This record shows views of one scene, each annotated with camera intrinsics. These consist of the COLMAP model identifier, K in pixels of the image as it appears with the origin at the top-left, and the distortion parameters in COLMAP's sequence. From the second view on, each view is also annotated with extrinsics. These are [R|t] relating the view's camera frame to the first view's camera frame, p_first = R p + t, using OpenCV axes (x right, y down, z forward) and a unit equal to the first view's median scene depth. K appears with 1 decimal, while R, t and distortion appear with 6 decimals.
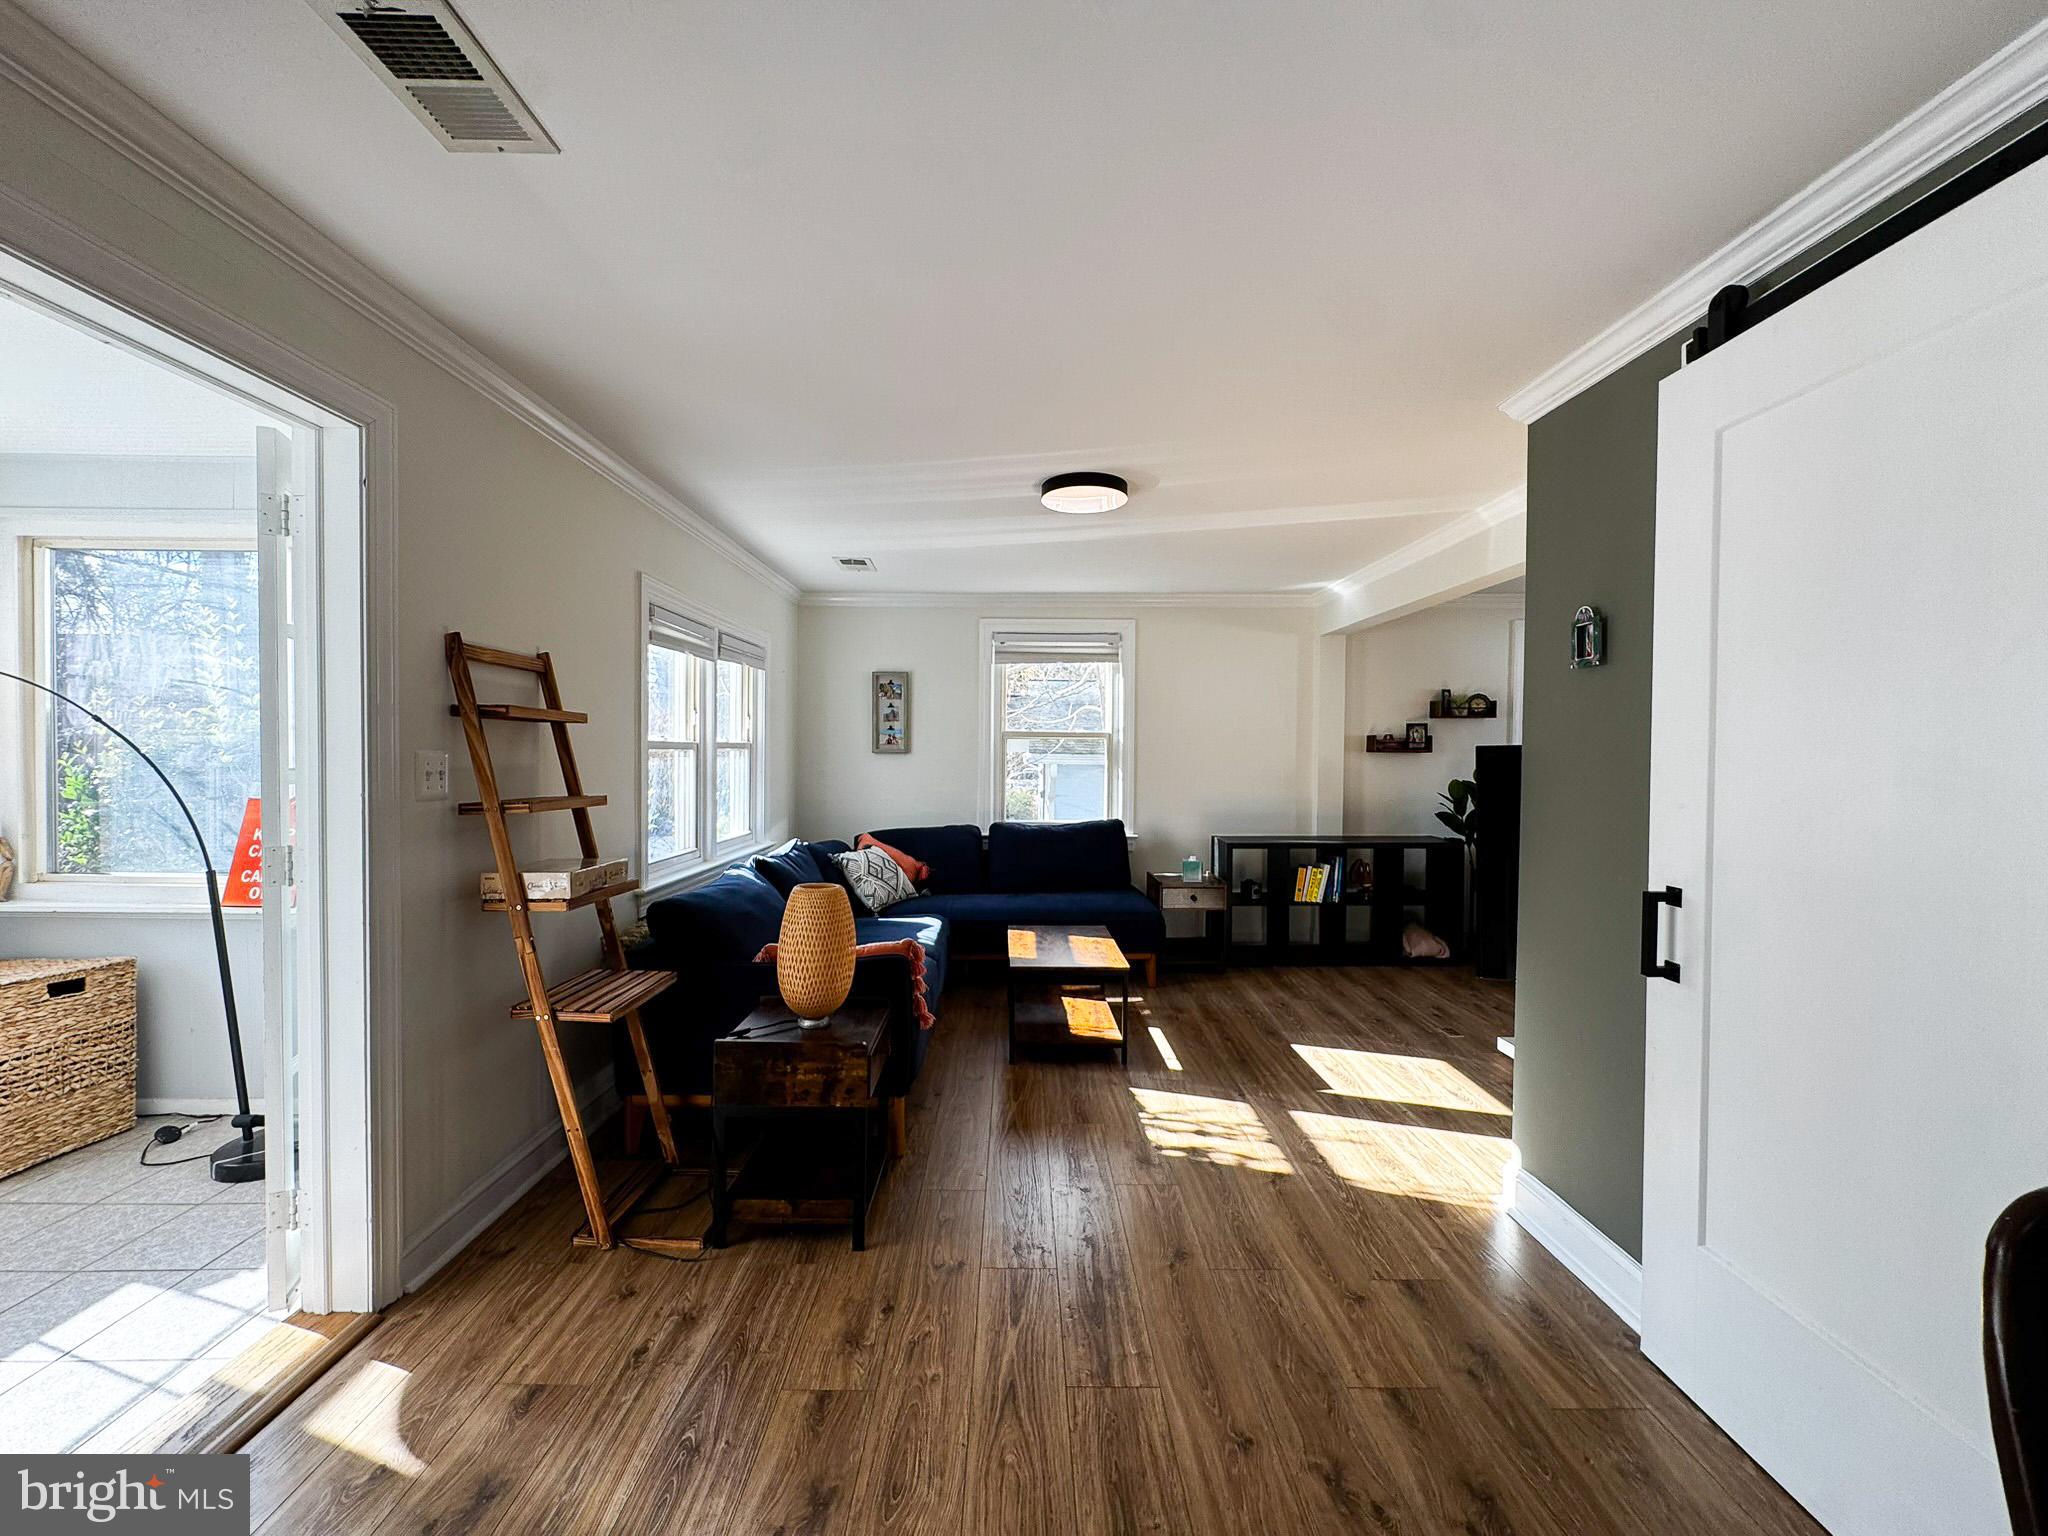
lens RADIAL K [[852.6, 0, 1027.8], [0, 852.6, 761.0], [0, 0, 1]] dist [0.001829, -0.000788]
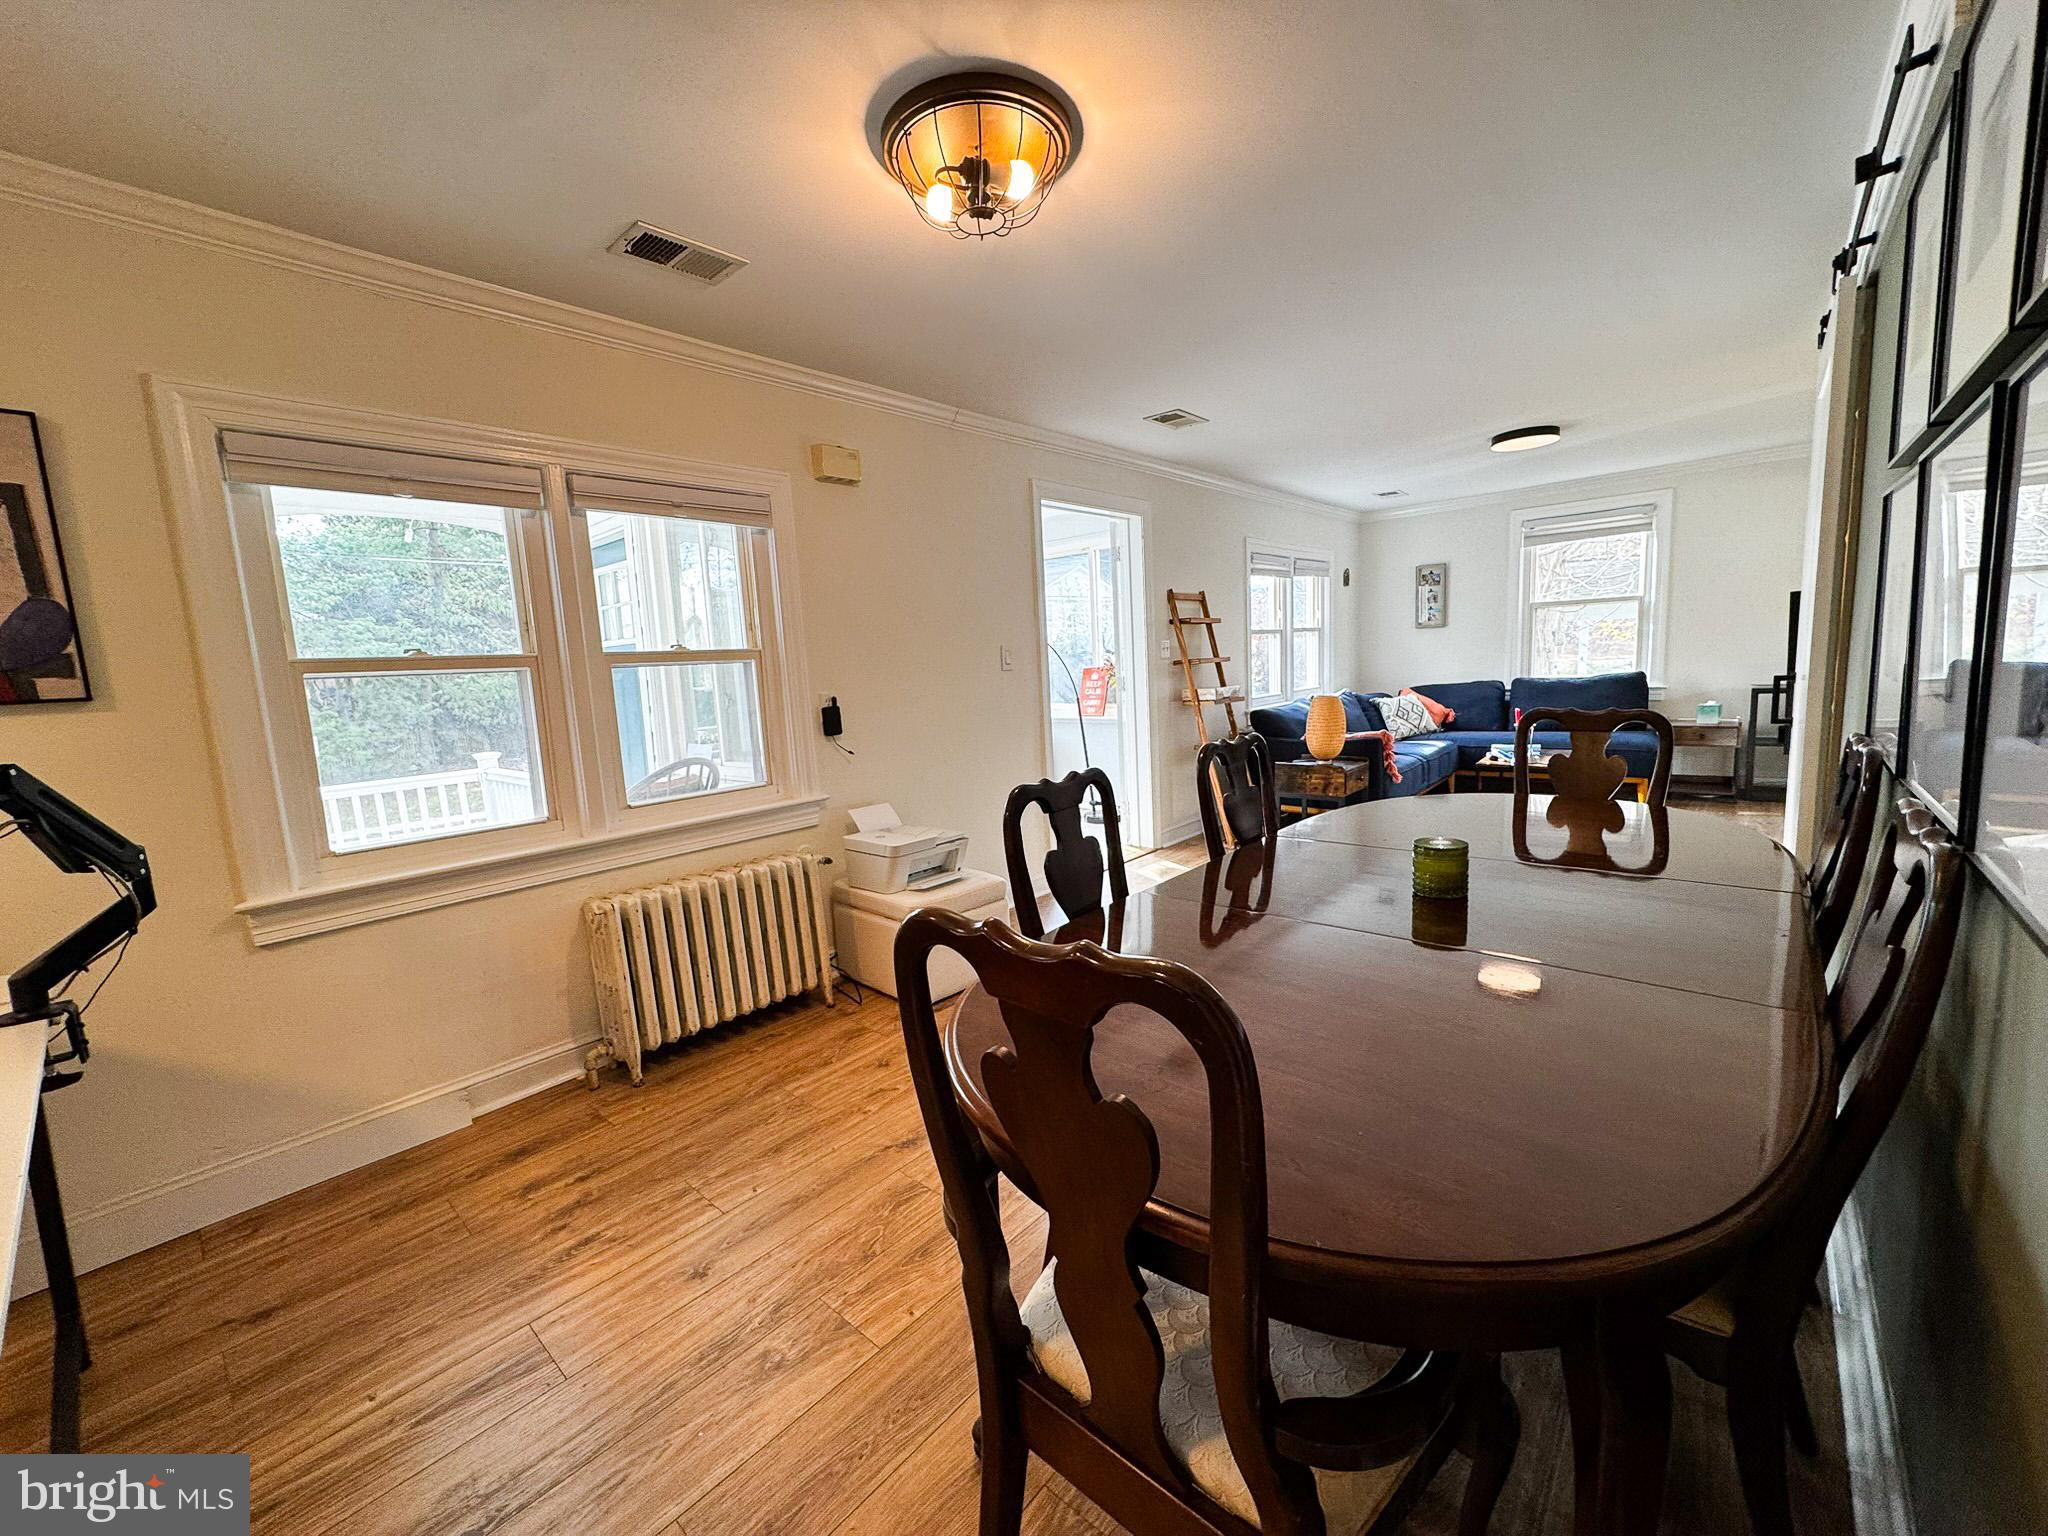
lens RADIAL K [[852.6, 0, 1020.6], [0, 852.6, 800.2], [0, 0, 1]] dist [0.001829, -0.000788]
pose [[0.757898, 0.059861, -0.649621, 0.401338], [0.053534, 0.986716, 0.153381, 0.030826], [0.650173, -0.151024, 0.744625, -0.763784]]
